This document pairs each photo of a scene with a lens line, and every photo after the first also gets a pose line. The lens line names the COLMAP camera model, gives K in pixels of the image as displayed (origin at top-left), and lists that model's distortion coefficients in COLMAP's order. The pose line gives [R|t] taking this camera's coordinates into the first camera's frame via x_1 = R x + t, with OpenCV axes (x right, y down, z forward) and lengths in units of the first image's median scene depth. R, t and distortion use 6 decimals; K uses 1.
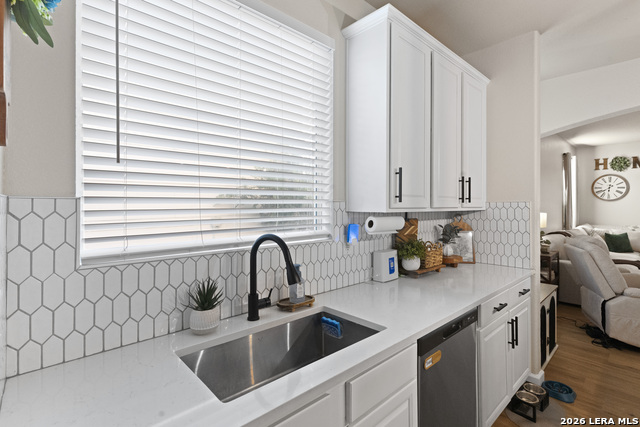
lens RADIAL K [[304.8, 0, 322.2], [0, 304.8, 204.6], [0, 0, 1]] dist [0.000895, 0.000575]
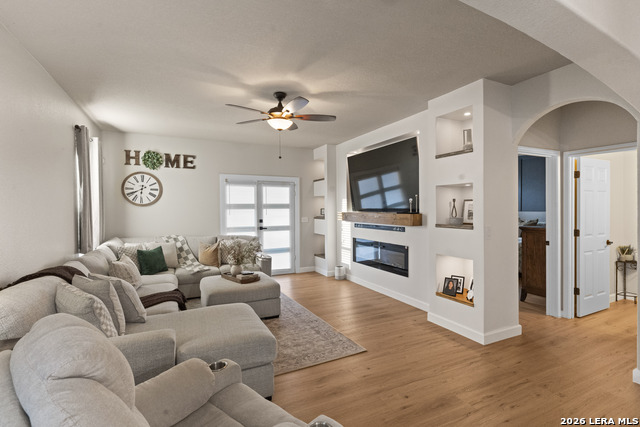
lens RADIAL K [[304.8, 0, 323.8], [0, 304.8, 211.5], [0, 0, 1]] dist [0.000895, 0.000575]
pose [[0.278949, -0.010087, 0.960253, 0.989837], [0.006907, 0.999940, 0.008498, -0.004180], [-0.960281, 0.004261, 0.279002, 1.035019]]
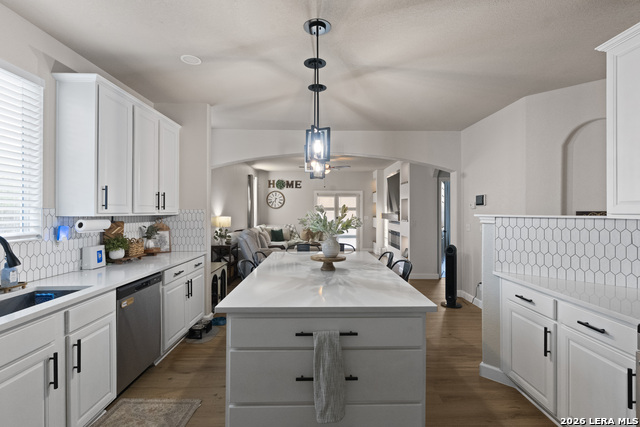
lens RADIAL K [[304.8, 0, 322.7], [0, 304.8, 210.8], [0, 0, 1]] dist [0.000895, 0.000575]
pose [[0.663844, 0.002168, 0.747868, -0.111004], [-0.002817, 0.999996, -0.000399, -0.002119], [-0.747866, -0.001842, 0.663847, -0.558581]]
